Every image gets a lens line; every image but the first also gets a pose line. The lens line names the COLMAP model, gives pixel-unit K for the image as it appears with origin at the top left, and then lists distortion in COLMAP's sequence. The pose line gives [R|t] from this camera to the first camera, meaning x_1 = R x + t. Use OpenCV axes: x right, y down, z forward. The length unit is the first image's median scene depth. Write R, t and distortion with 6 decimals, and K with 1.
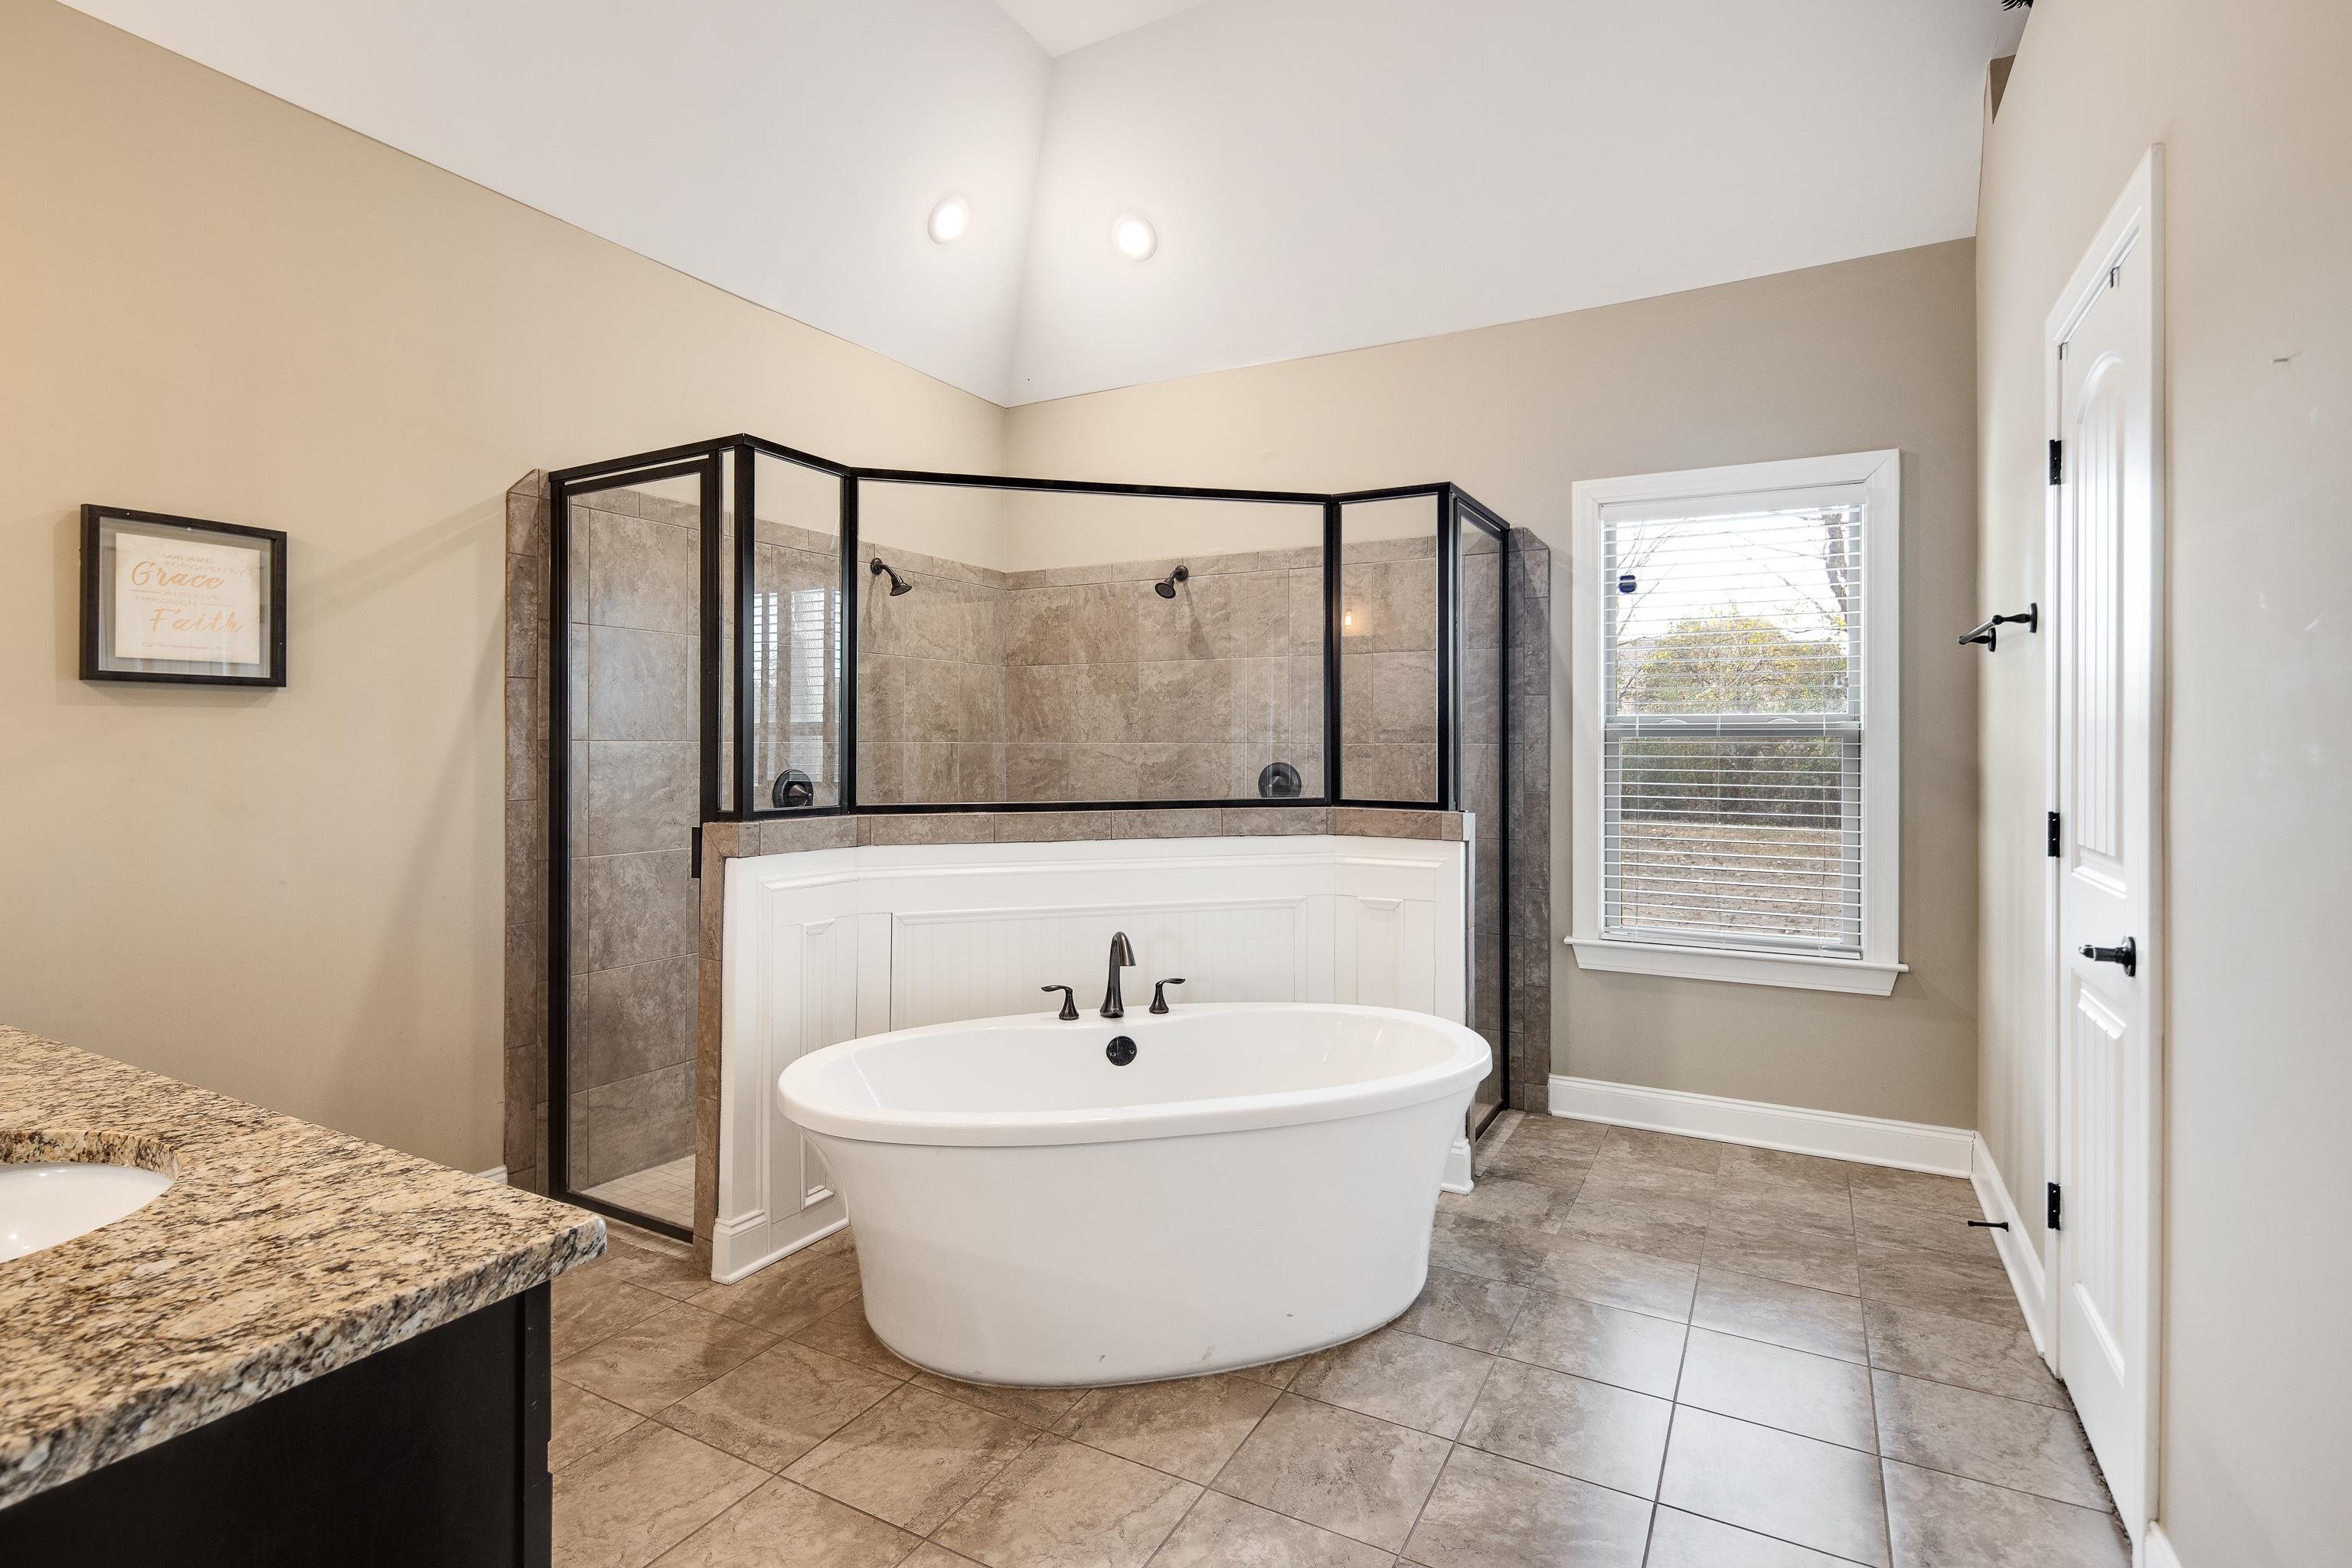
lens RADIAL K [[1148.5, 0, 1126.4], [0, 1148.5, 735.6], [0, 0, 1]] dist [0.002604, -0.000114]
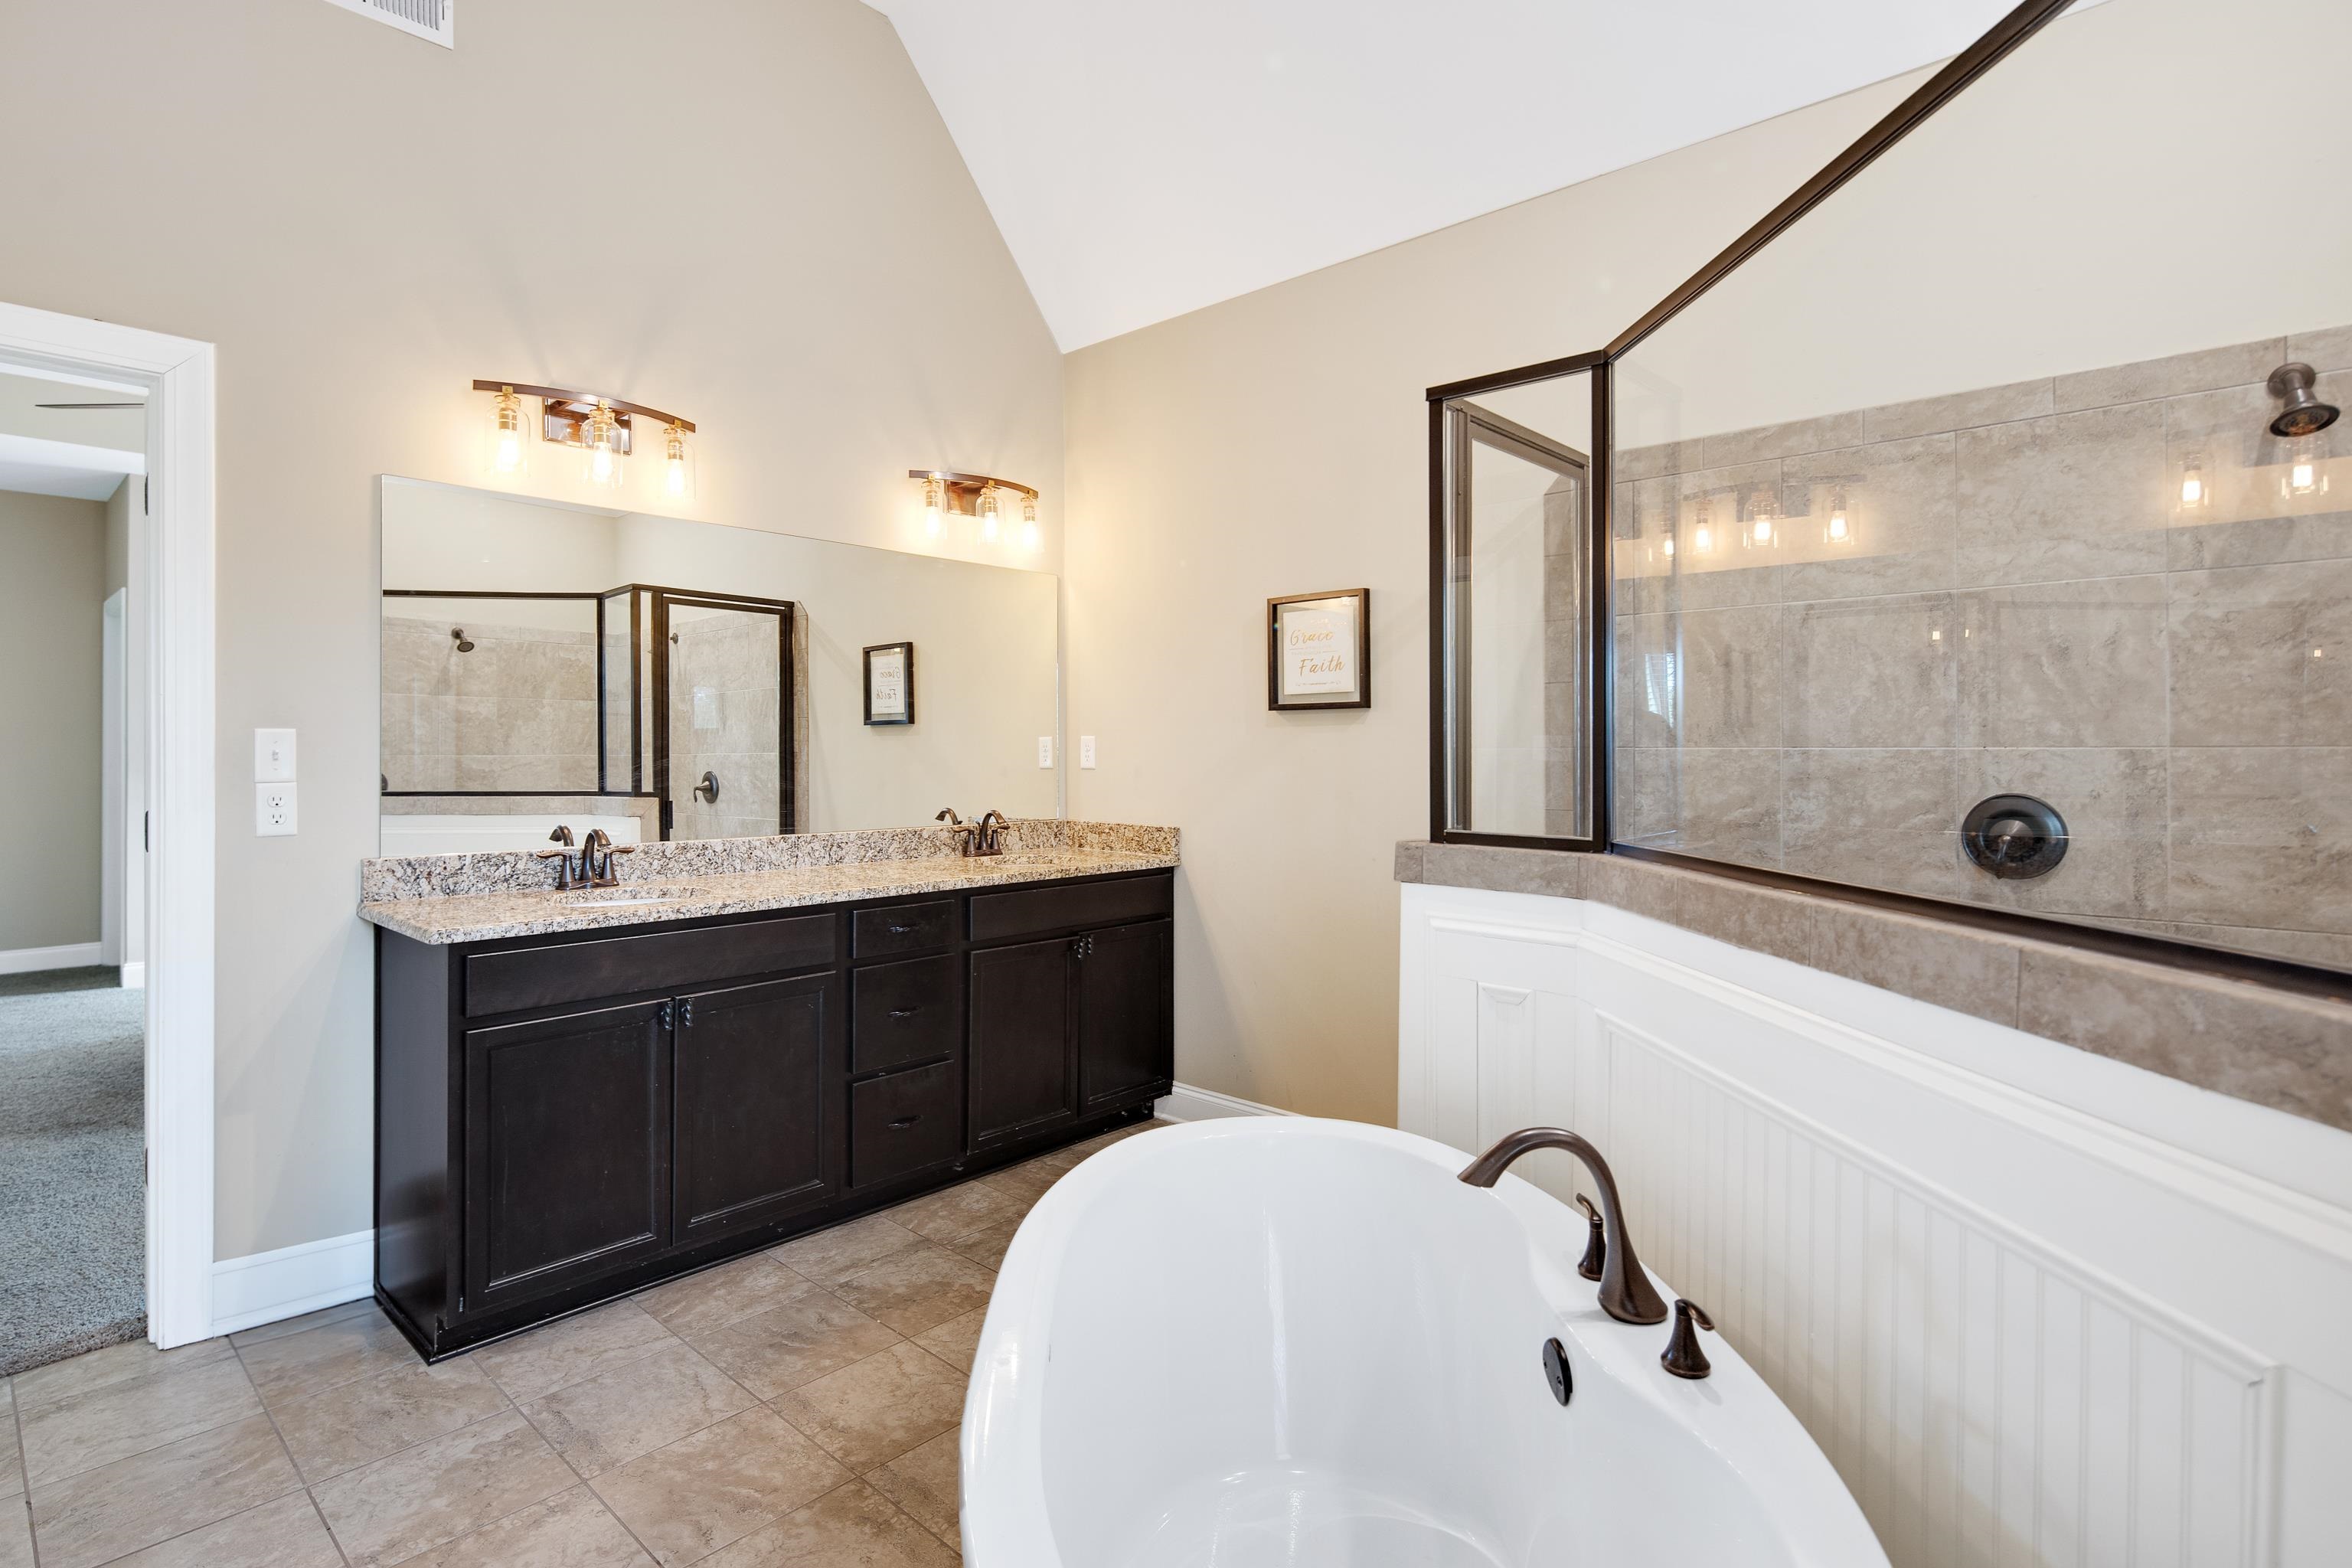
lens RADIAL K [[1148.5, 0, 1126.4], [0, 1148.5, 735.6], [0, 0, 1]] dist [0.002604, -0.000114]
pose [[-0.280901, -0.011065, -0.959673, 0.608725], [0.007149, 0.999882, -0.013621, 0.005608], [0.959710, -0.010687, -0.280788, 1.125475]]
